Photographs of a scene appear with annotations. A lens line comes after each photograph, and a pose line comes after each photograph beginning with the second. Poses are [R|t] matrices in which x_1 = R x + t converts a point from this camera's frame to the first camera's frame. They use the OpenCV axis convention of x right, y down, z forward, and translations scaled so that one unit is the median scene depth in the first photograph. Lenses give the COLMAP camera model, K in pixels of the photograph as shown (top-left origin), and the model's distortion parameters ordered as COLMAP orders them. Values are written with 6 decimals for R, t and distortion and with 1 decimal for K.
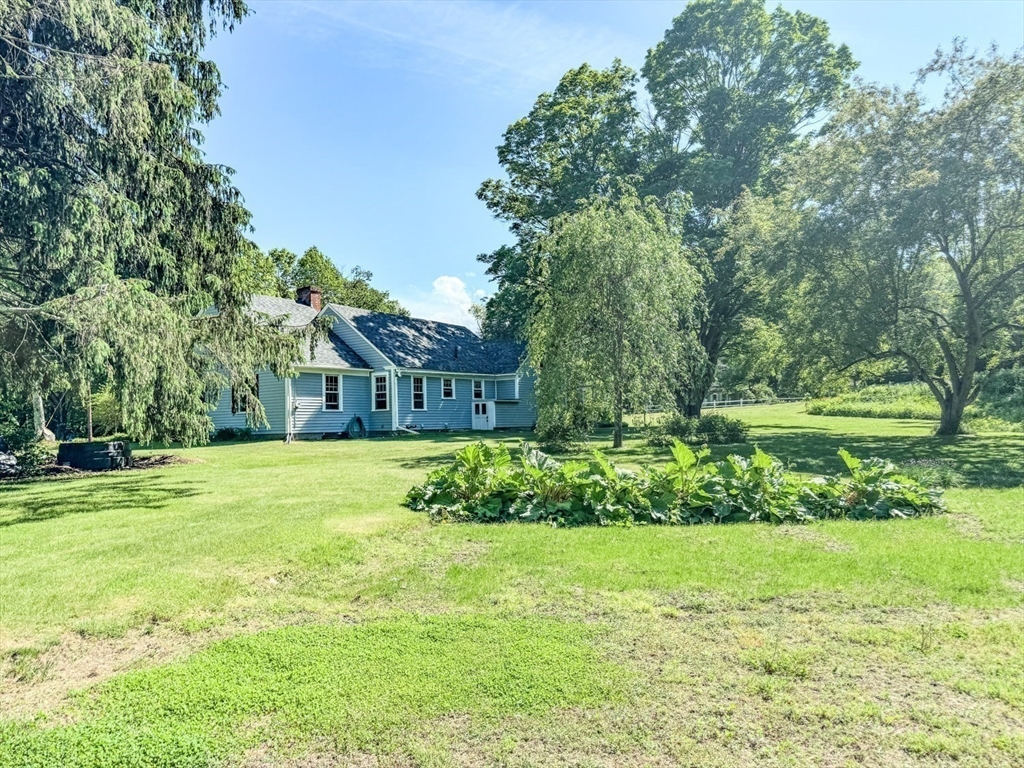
lens RADIAL K [[732.8, 0, 512.0], [0, 732.8, 384.0], [0, 0, 1]] dist [0.038083, -0.000015]
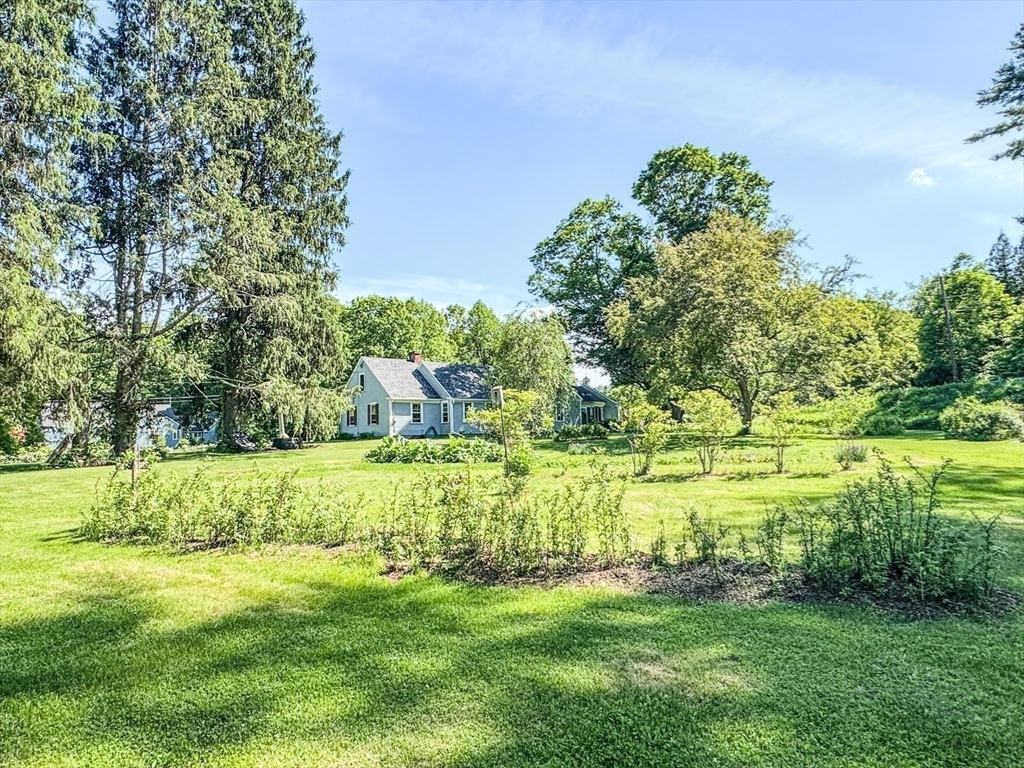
lens RADIAL K [[628.6, 0, 512.0], [0, 628.6, 384.0], [0, 0, 1]] dist [0.003081, 0.000141]
pose [[0.965779, -0.023992, -0.258255, 0.367911], [0.018045, 0.999515, -0.025373, -0.015453], [0.258739, 0.019844, 0.965743, -0.418830]]
